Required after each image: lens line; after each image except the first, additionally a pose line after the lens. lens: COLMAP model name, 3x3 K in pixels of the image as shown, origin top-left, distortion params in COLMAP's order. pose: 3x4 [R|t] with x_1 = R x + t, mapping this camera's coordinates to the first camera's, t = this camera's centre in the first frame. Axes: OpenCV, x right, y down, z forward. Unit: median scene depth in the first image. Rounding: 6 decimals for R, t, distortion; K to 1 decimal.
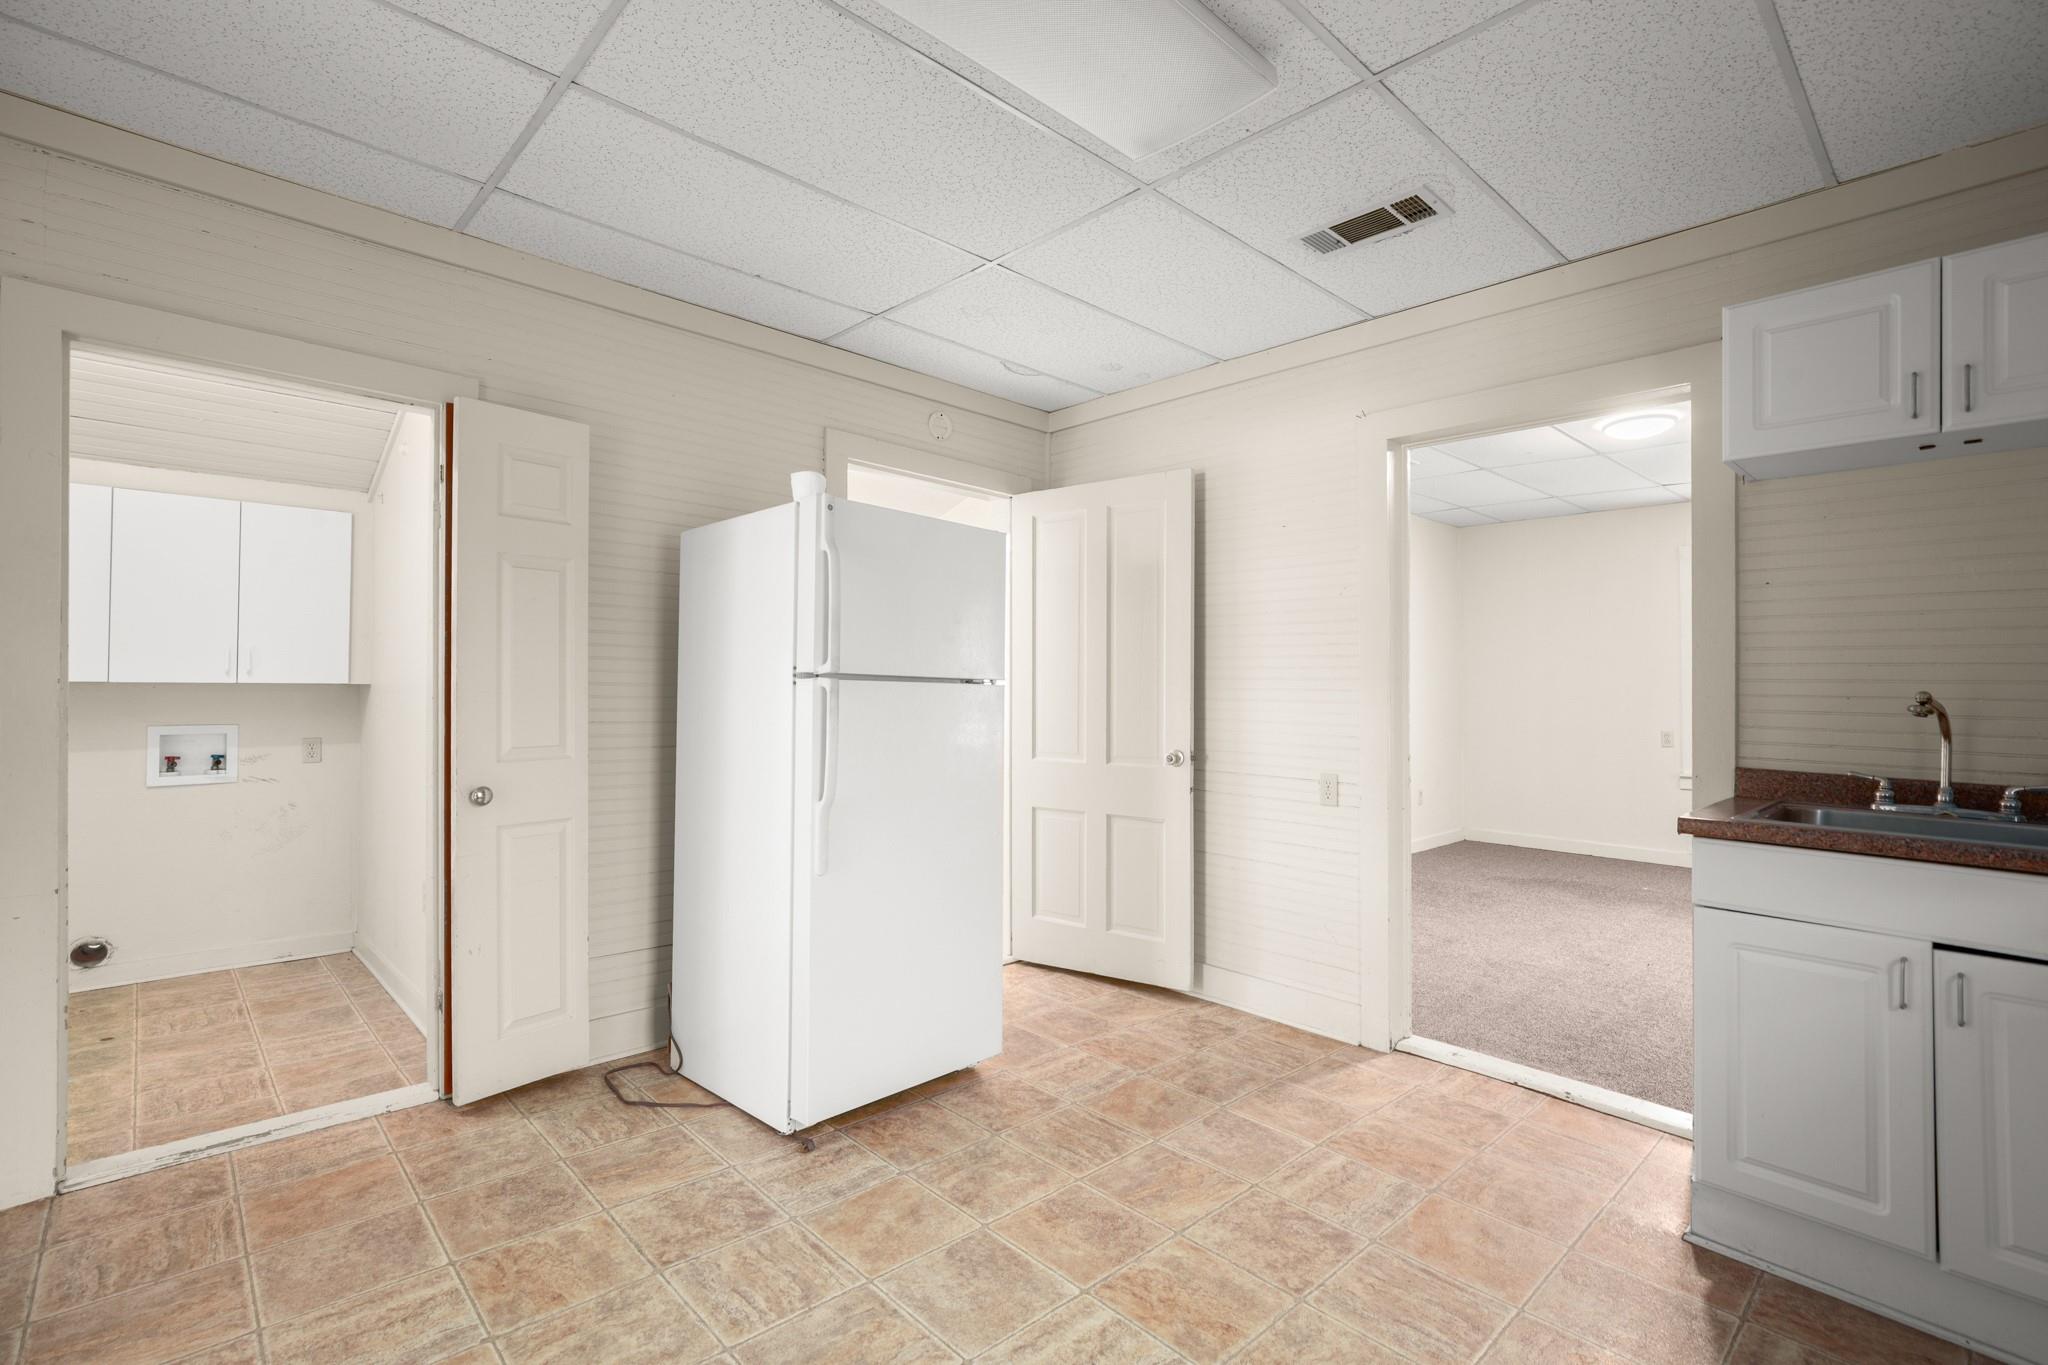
lens RADIAL K [[933.8, 0, 1019.4], [0, 933.8, 647.2], [0, 0, 1]] dist [-0.000538, 0.001915]
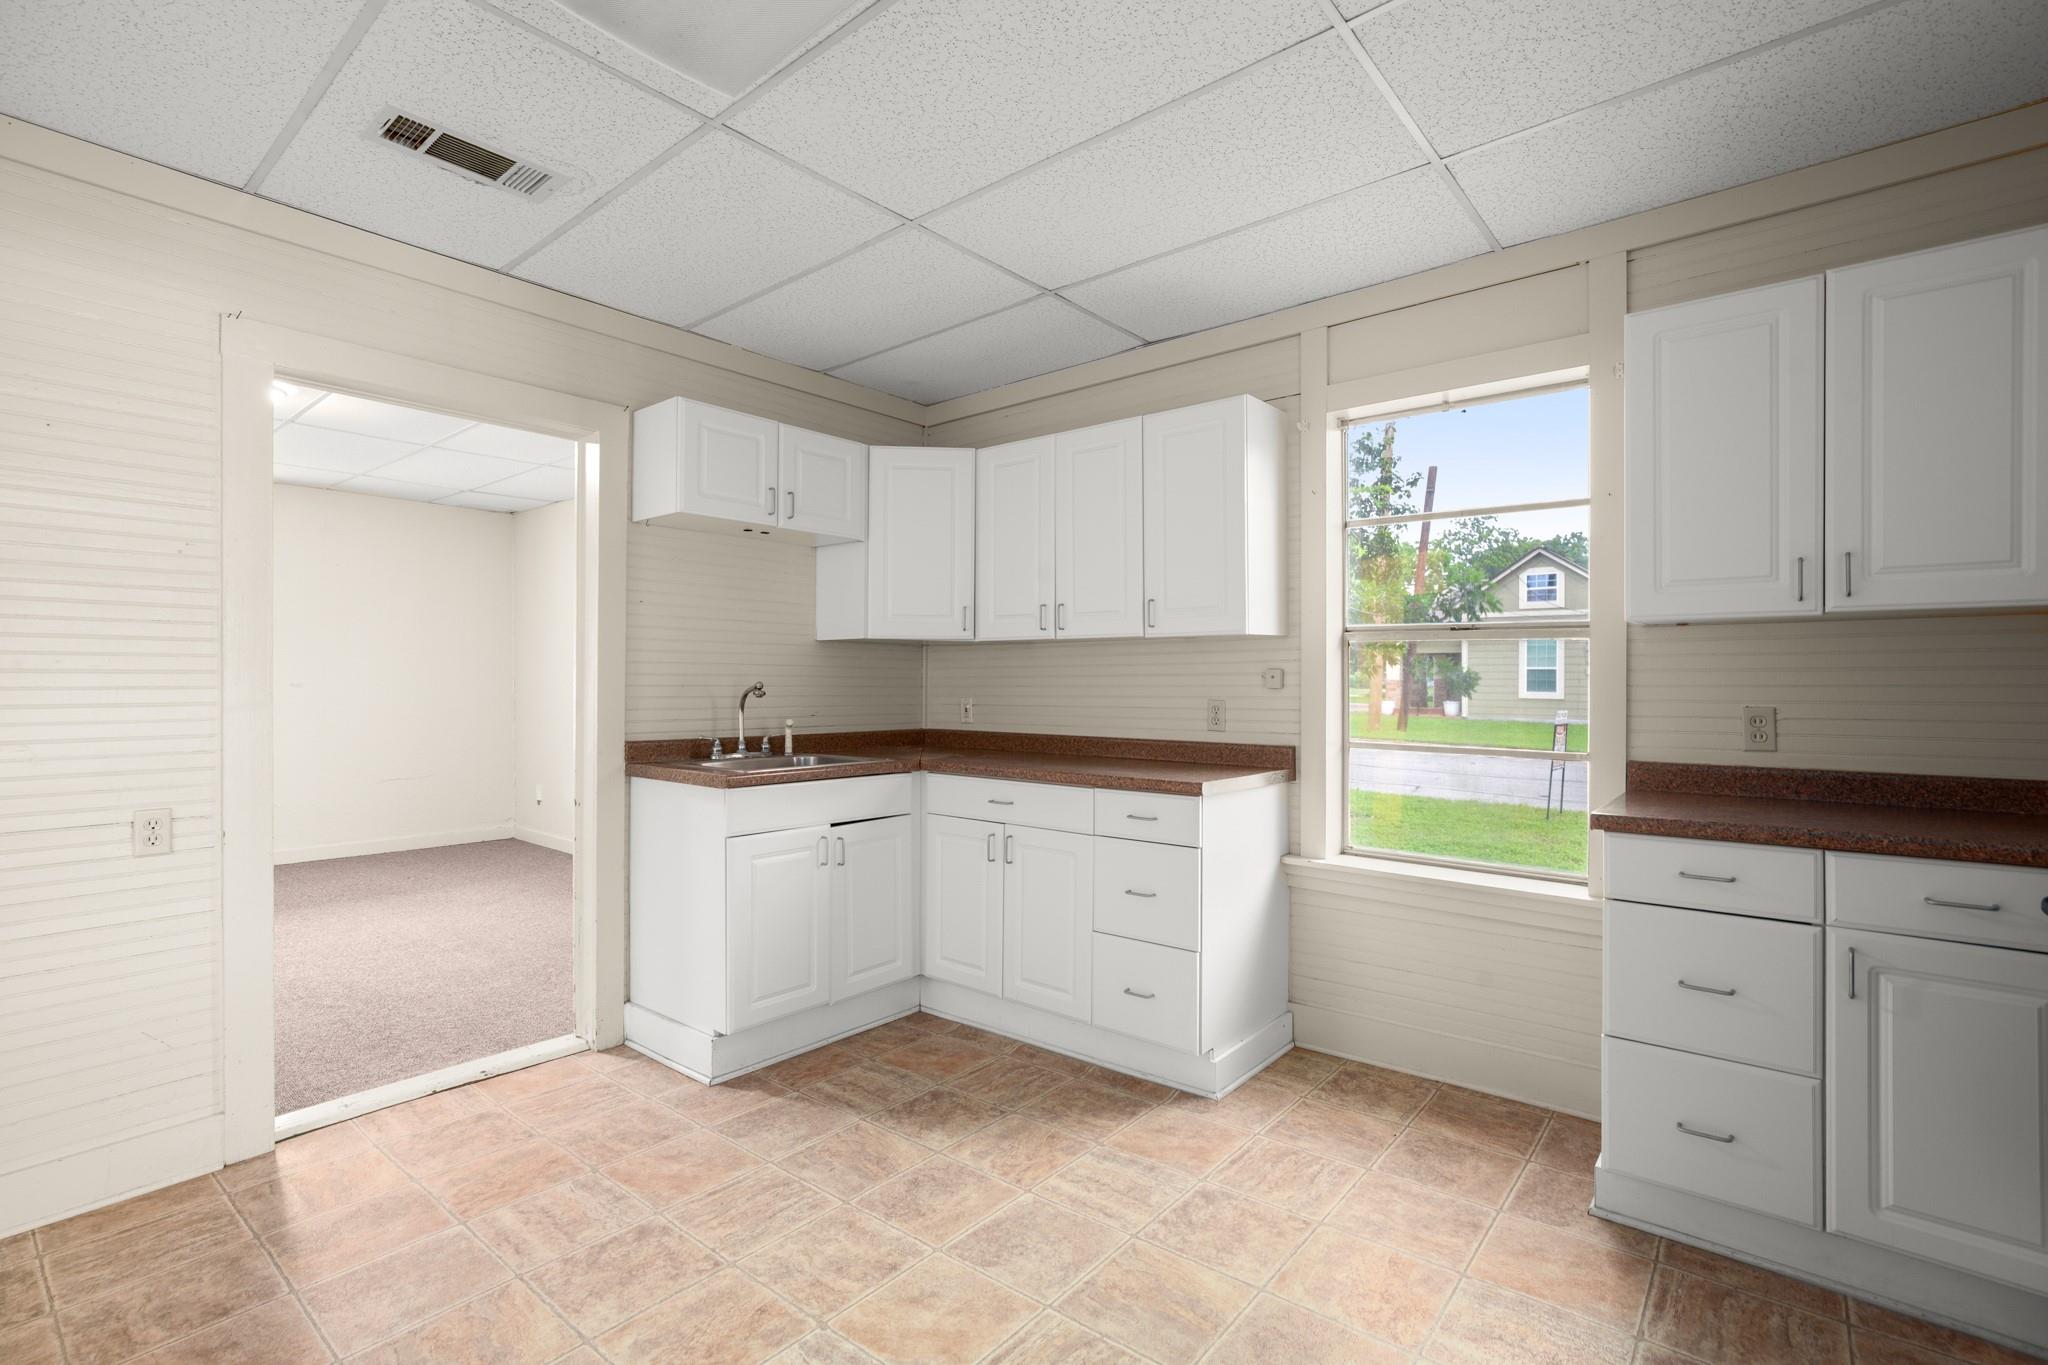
lens RADIAL K [[933.8, 0, 1021.4], [0, 933.8, 680.4], [0, 0, 1]] dist [-0.000538, 0.001915]
pose [[-0.091131, -0.019963, 0.995639, -0.606853], [-0.030933, 0.999373, 0.017206, 0.003009], [-0.995358, -0.029230, -0.091692, 0.615226]]
